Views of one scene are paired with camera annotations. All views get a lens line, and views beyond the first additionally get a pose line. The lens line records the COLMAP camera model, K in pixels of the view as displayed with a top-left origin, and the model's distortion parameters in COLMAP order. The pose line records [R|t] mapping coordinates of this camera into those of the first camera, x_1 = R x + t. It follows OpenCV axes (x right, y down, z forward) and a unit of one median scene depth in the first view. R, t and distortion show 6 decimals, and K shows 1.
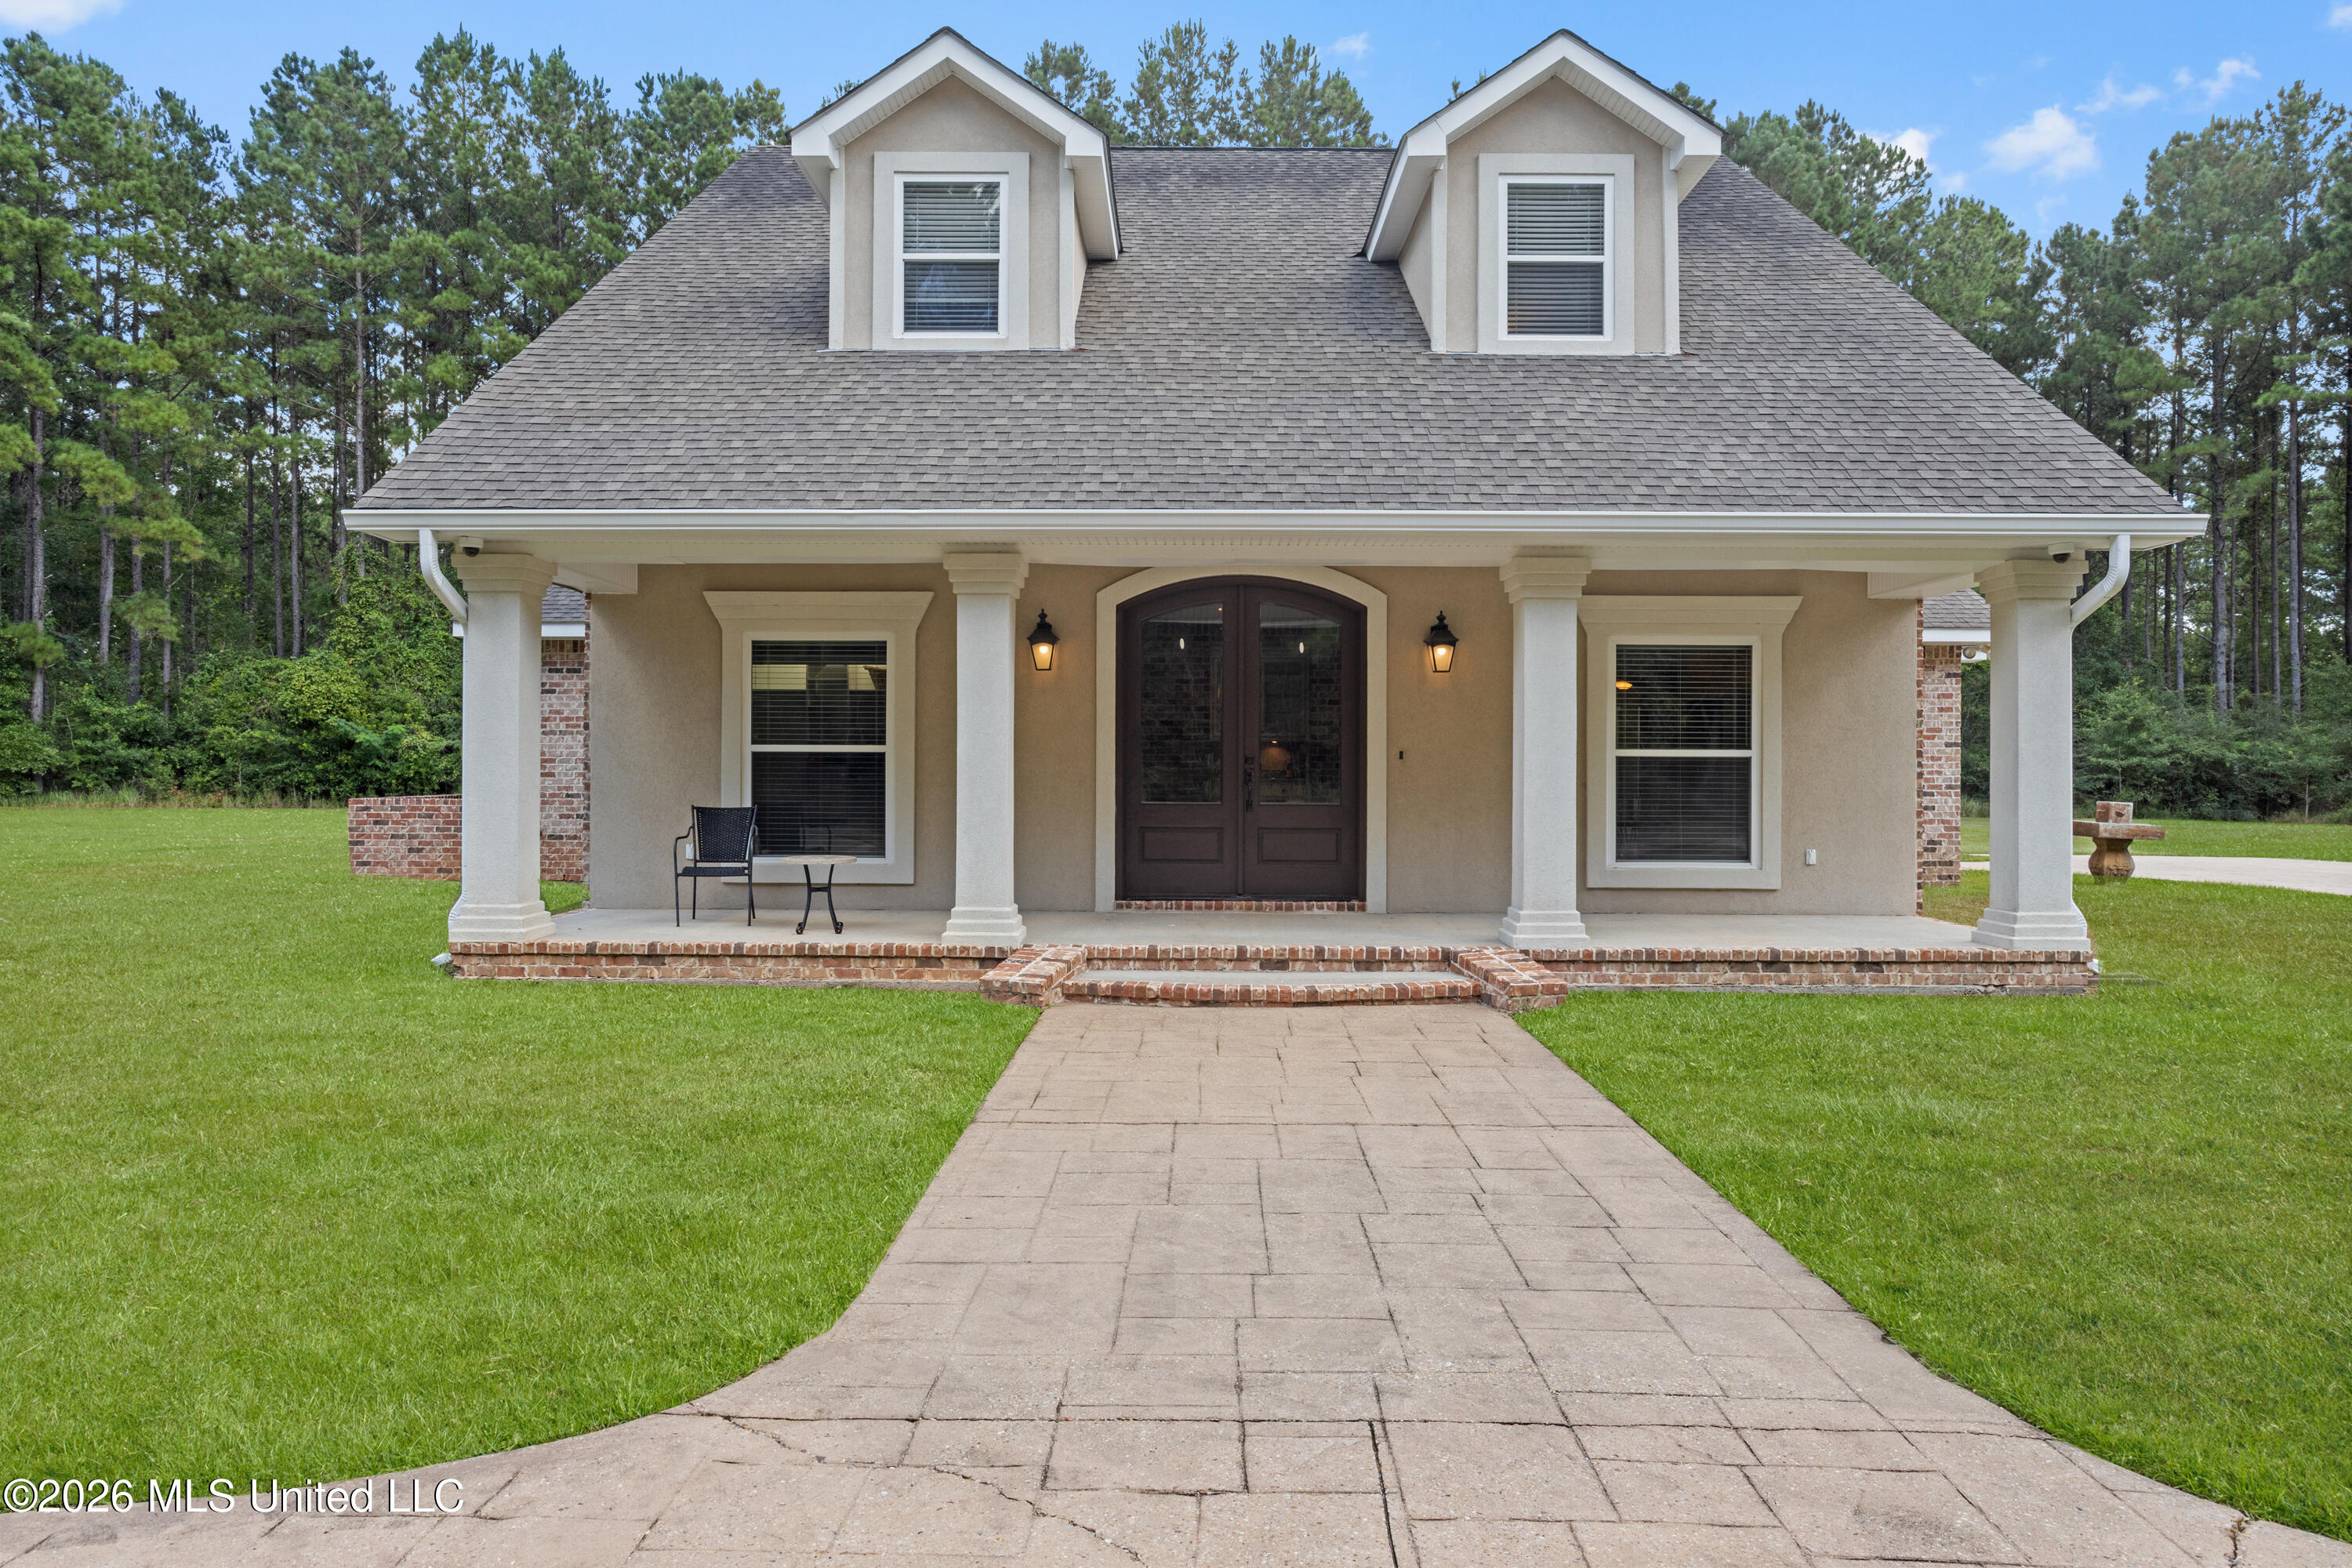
lens RADIAL K [[1544.9, 0, 1176.0], [0, 1544.9, 784.0], [0, 0, 1]] dist [-0.019193, 0.036619]
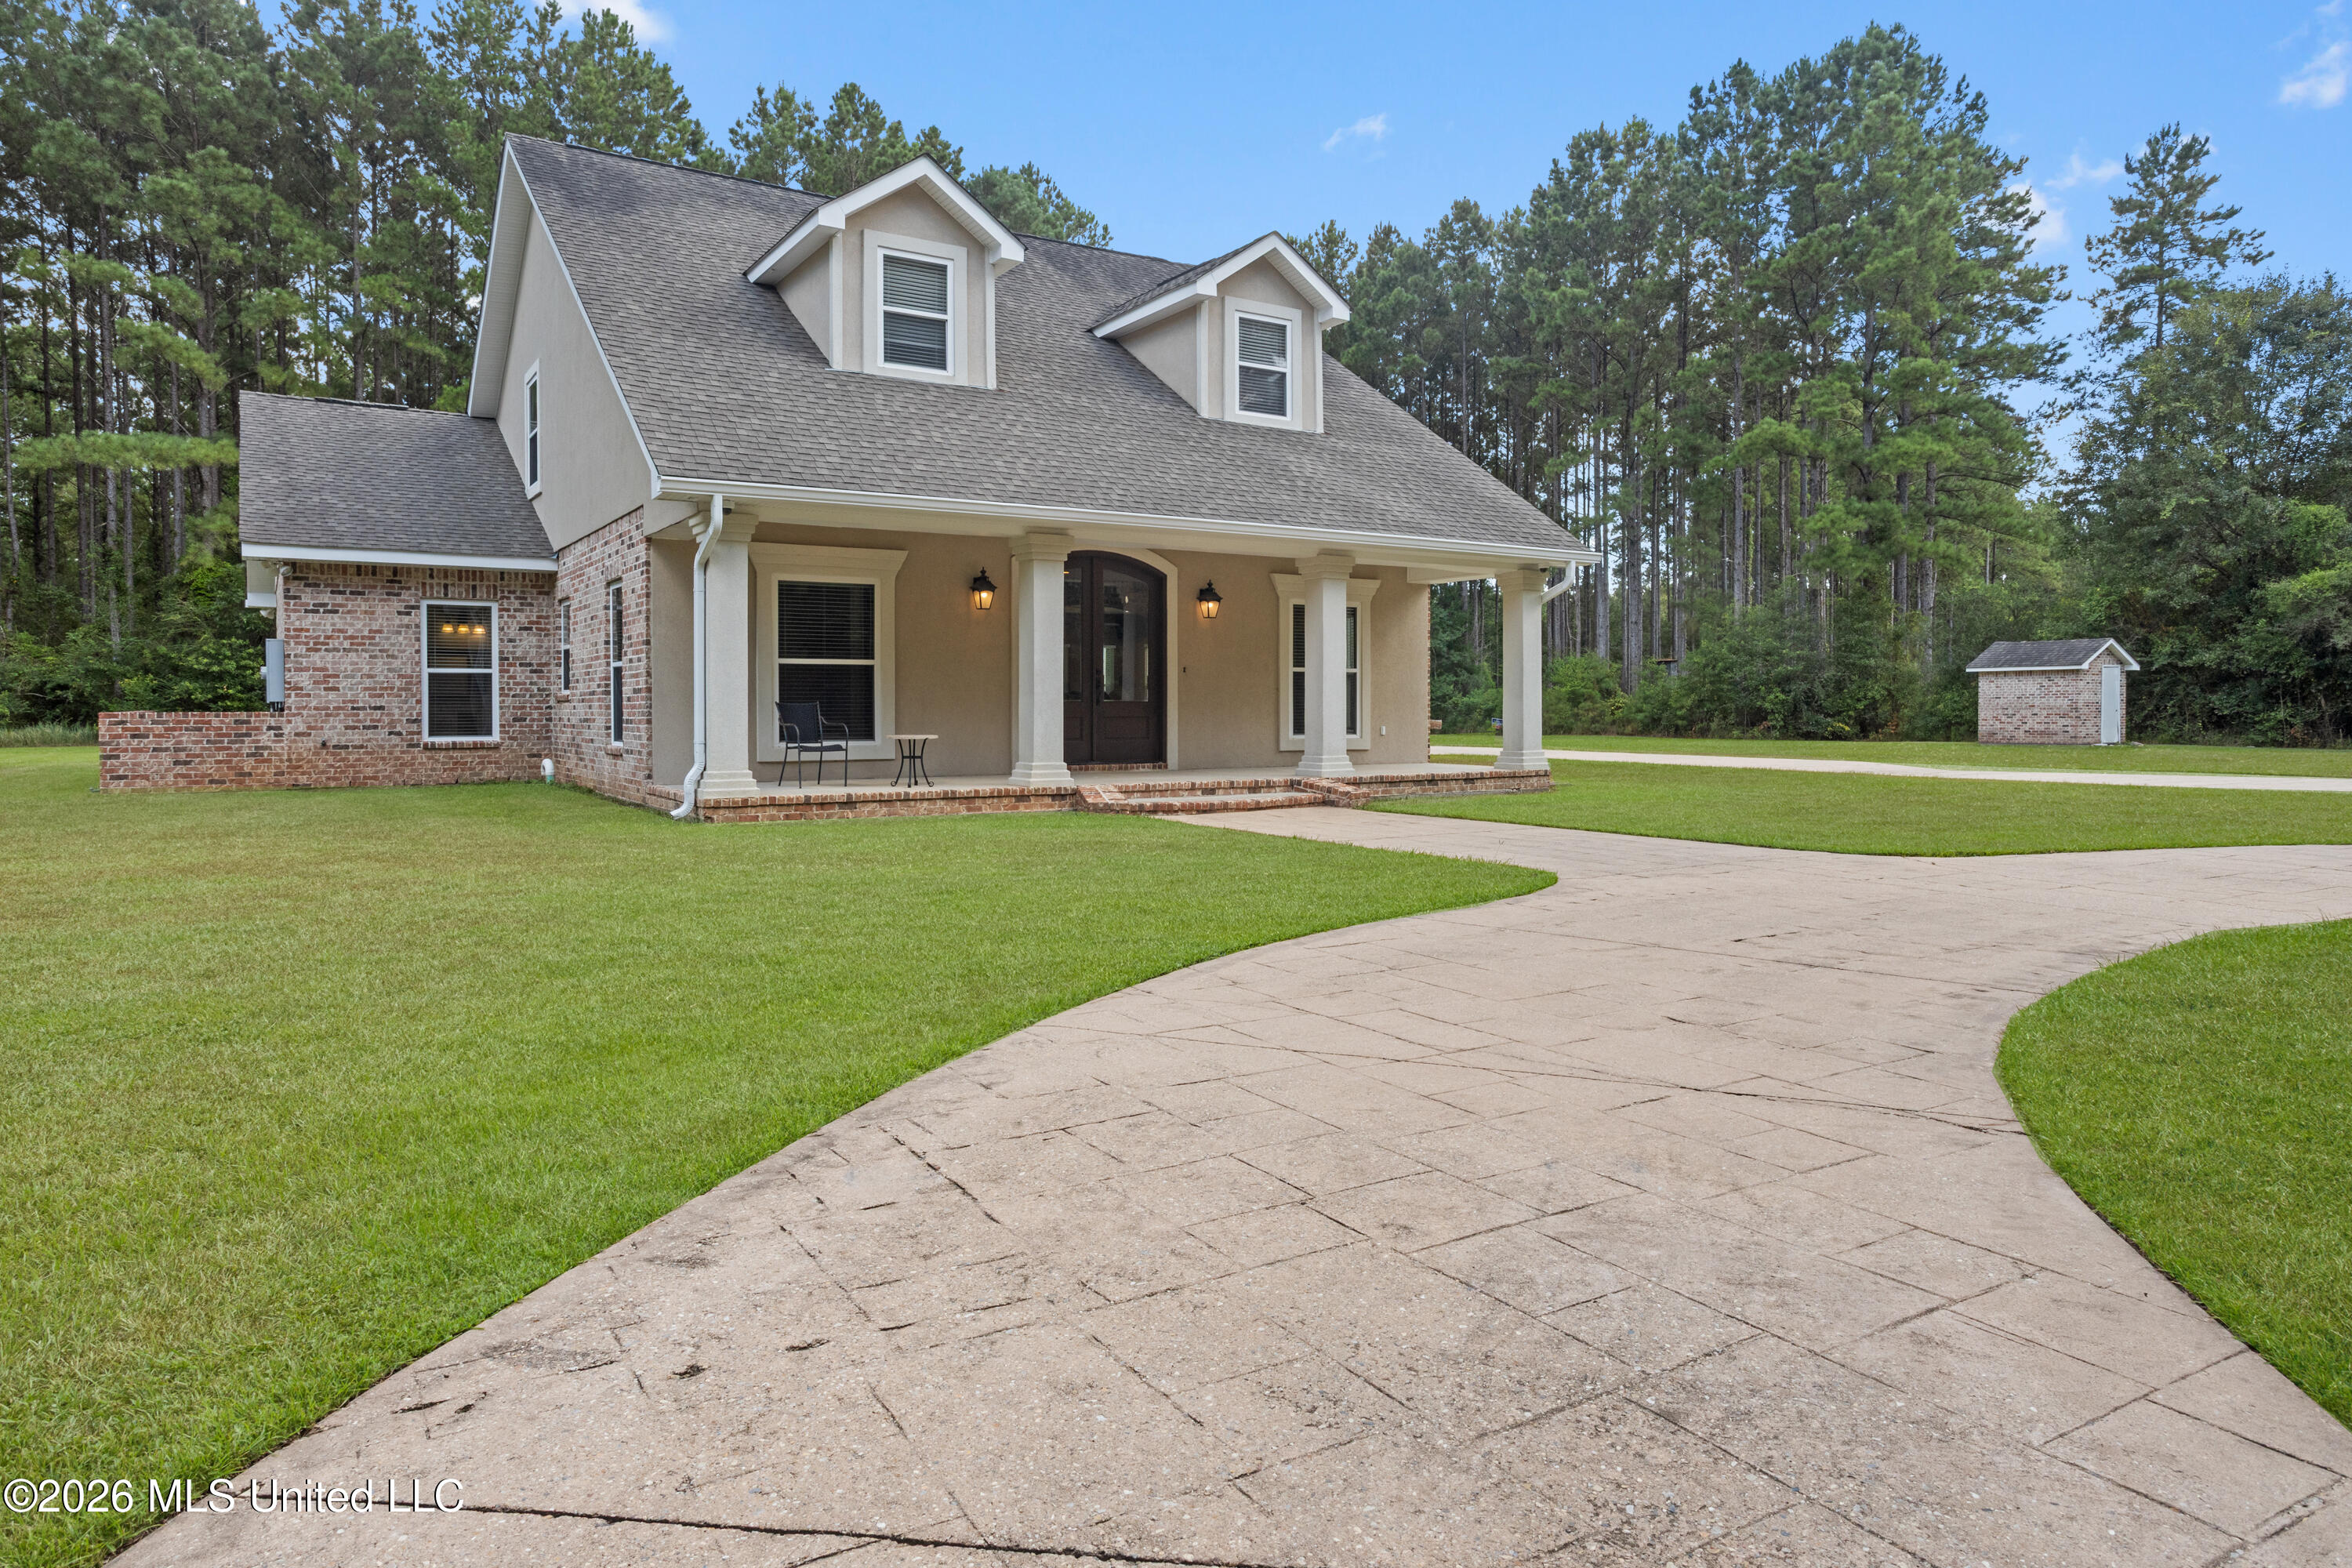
lens RADIAL K [[1452.6, 0, 1176.5], [0, 1452.6, 738.3], [0, 0, 1]] dist [-0.003300, -0.000171]
pose [[0.836631, -0.018034, 0.547469, -0.680480], [0.011673, 0.999818, 0.015096, 0.029013], [-0.547642, -0.006239, 0.836690, -0.241574]]
